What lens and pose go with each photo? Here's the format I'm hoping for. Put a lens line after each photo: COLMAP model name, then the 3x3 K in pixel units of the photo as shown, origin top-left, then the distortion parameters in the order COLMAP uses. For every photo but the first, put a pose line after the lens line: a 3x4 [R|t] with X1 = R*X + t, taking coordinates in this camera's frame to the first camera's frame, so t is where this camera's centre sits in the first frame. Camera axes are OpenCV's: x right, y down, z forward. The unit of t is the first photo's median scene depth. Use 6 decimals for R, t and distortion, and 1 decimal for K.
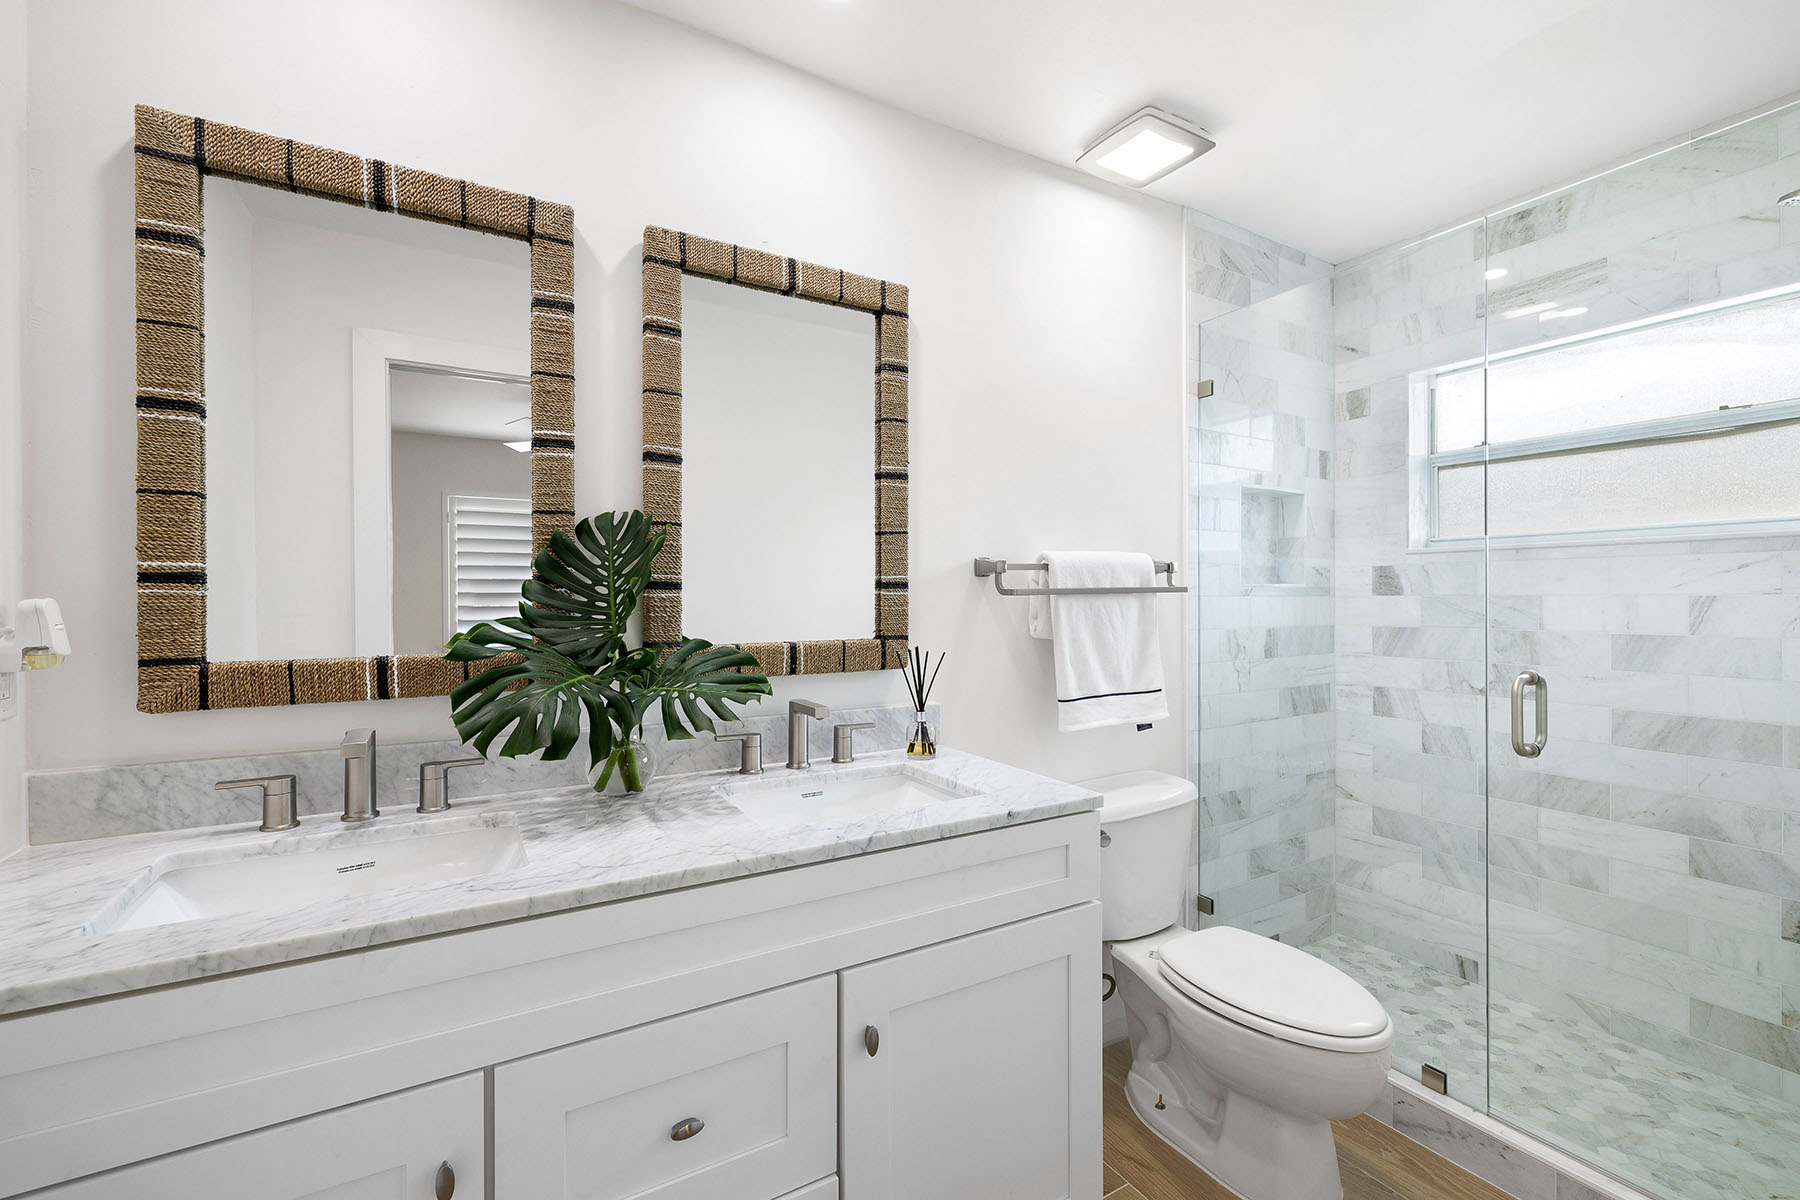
lens RADIAL K [[770.0, 0, 895.7], [0, 770.0, 607.2], [0, 0, 1]] dist [0.001105, 0.000138]
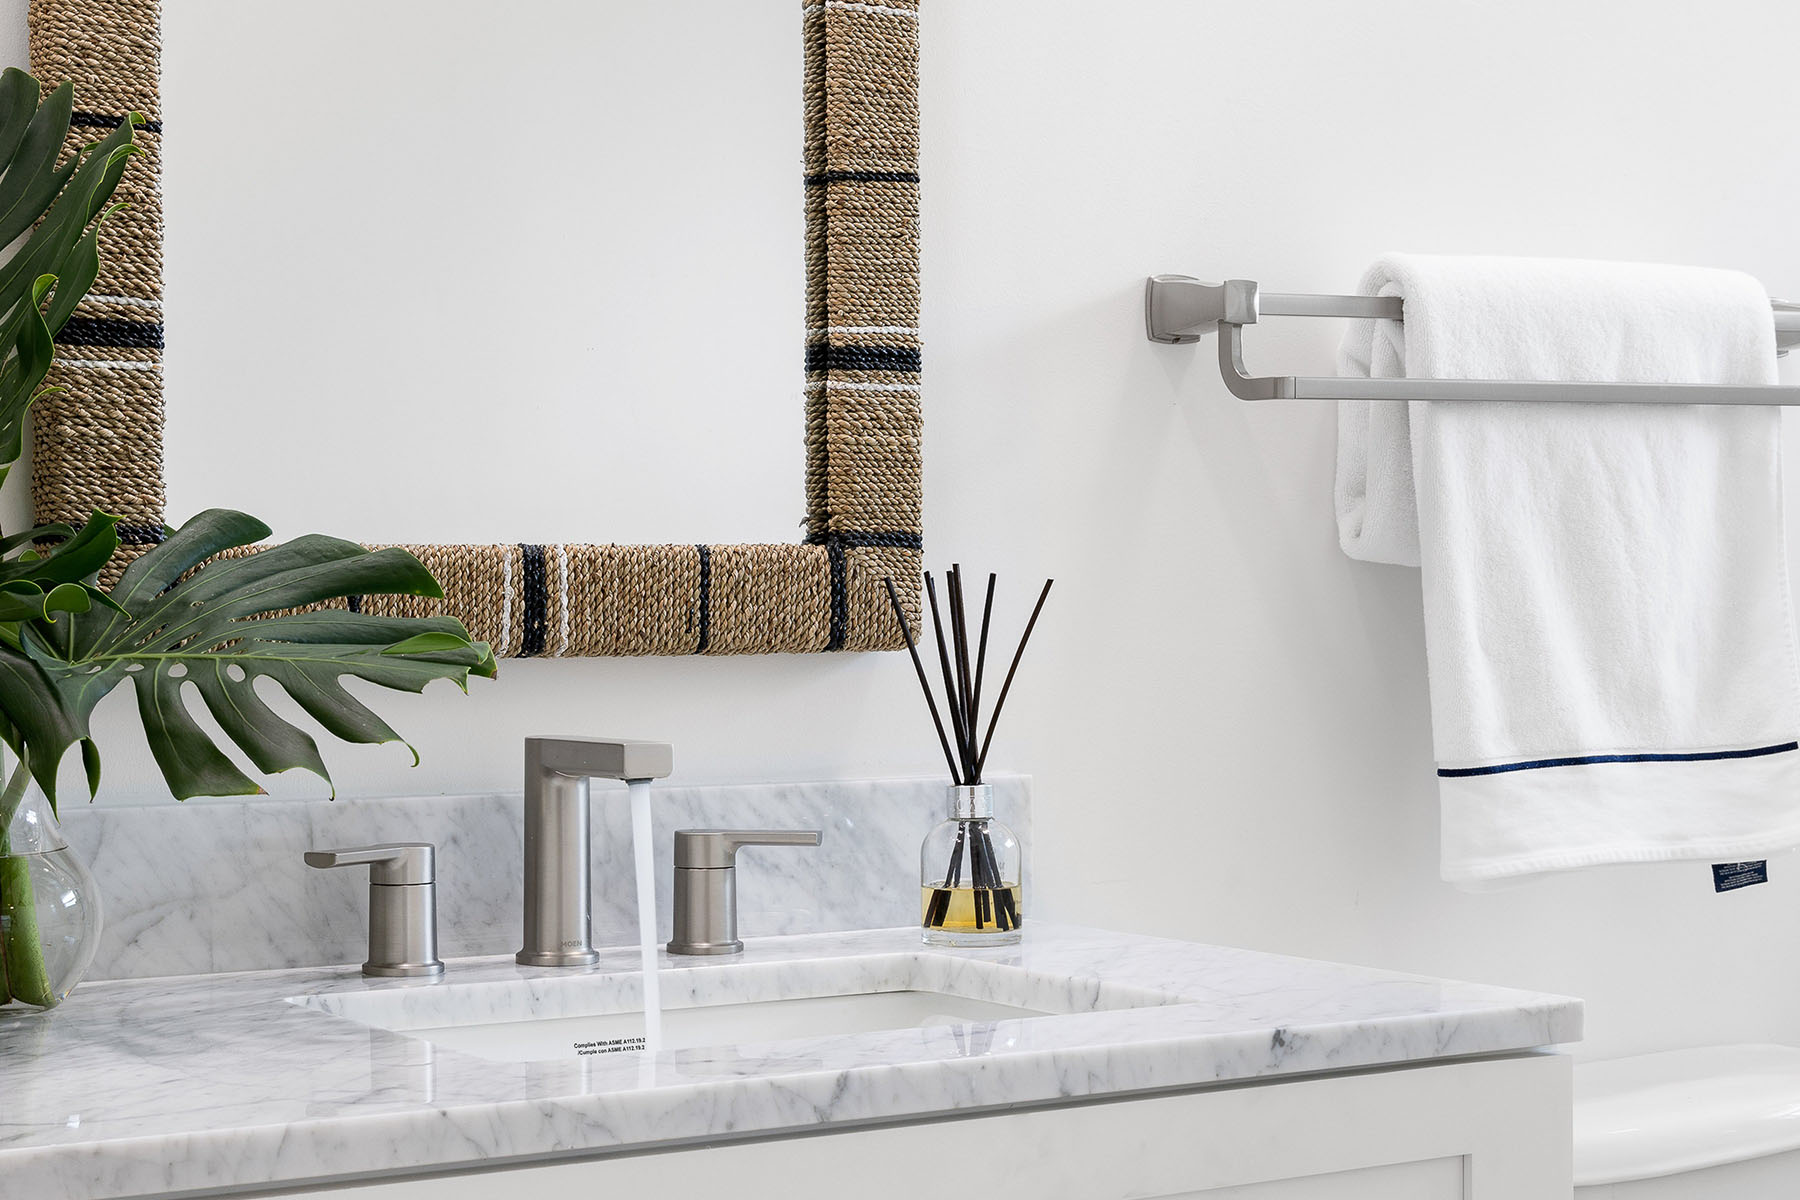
lens RADIAL K [[3152.8, 0, 902.5], [0, 3152.8, 669.6], [0, 0, 1]] dist [0.051534, -0.016551]
pose [[0.999303, -0.005571, 0.036900, -0.036777], [0.005157, 0.999923, 0.011315, 0.078045], [-0.036960, -0.011117, 0.999255, -0.194928]]
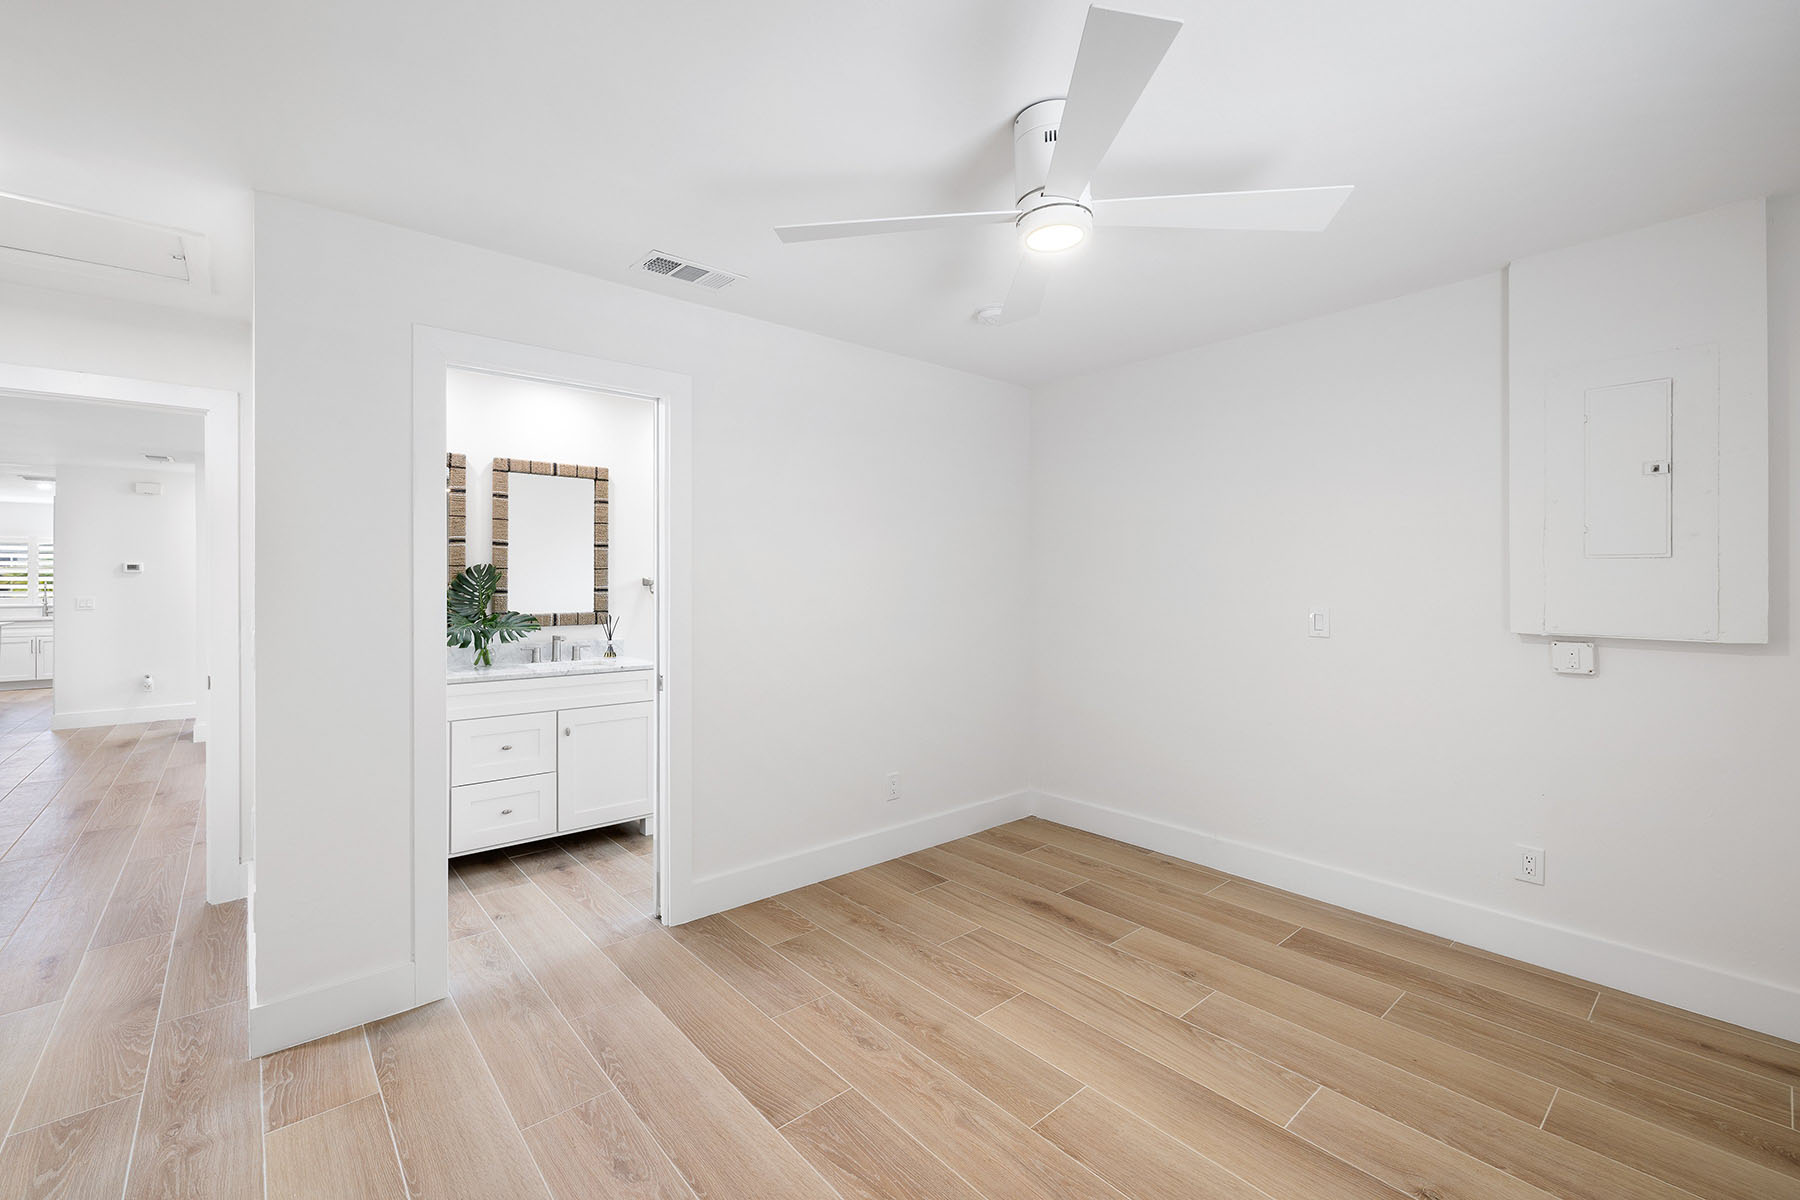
lens RADIAL K [[758.0, 0, 891.4], [0, 758.0, 590.5], [0, 0, 1]] dist [0.002594, 0.000598]
pose [[0.983694, 0.002979, 0.179827, 0.497368], [-0.002607, 0.999994, -0.002306, -0.026062], [-0.179833, 0.001800, 0.983696, -1.629316]]
